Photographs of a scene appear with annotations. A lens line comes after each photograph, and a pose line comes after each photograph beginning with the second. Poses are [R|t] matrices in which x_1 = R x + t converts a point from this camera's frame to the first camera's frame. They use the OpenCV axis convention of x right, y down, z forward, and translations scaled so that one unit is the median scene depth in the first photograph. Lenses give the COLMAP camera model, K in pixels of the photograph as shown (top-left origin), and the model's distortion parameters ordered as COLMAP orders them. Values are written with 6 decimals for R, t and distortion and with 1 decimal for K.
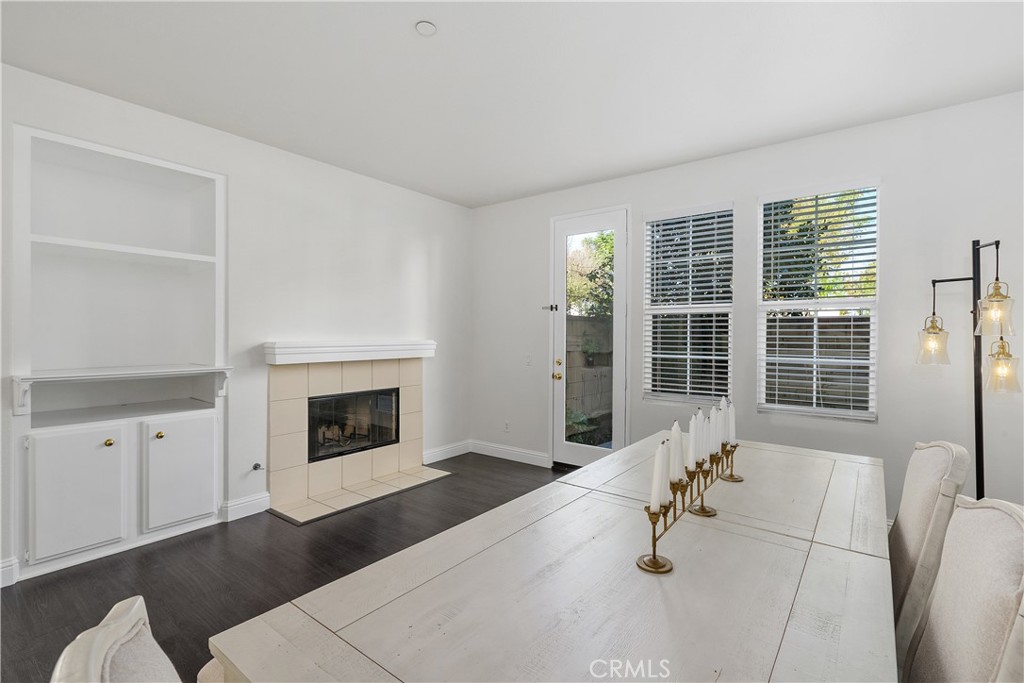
lens RADIAL K [[470.2, 0, 515.9], [0, 470.2, 339.5], [0, 0, 1]] dist [0.002763, -0.001357]
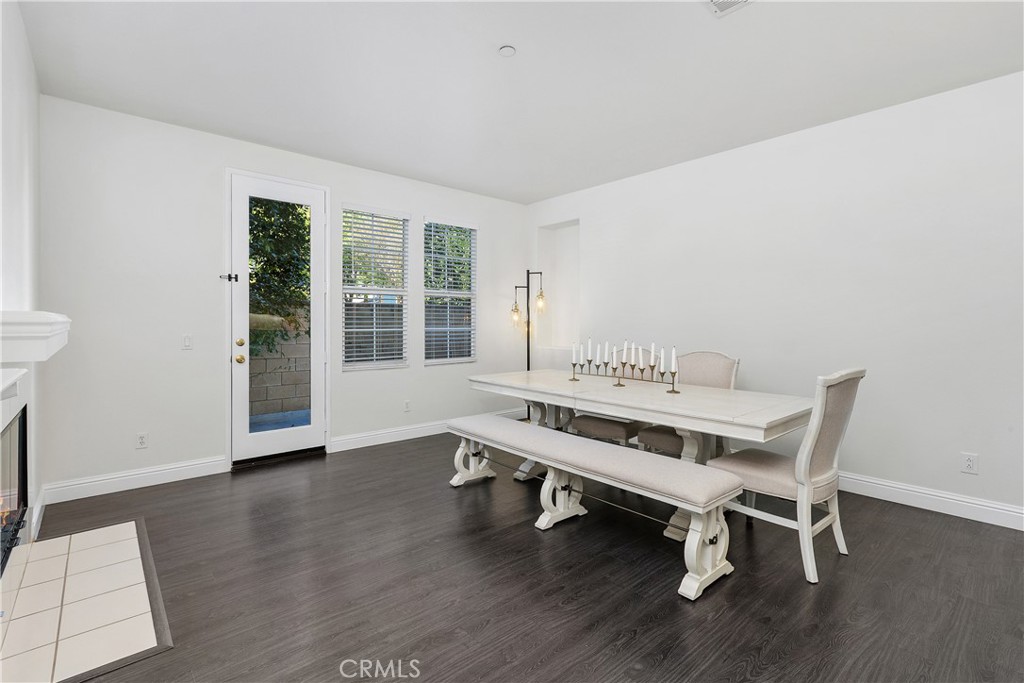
lens RADIAL K [[470.2, 0, 514.6], [0, 470.2, 332.1], [0, 0, 1]] dist [0.002763, -0.001357]
pose [[0.194376, -0.032742, 0.980381, -0.736978], [0.005149, 0.999463, 0.032359, 0.005106], [-0.980914, -0.001241, 0.194440, 0.399288]]
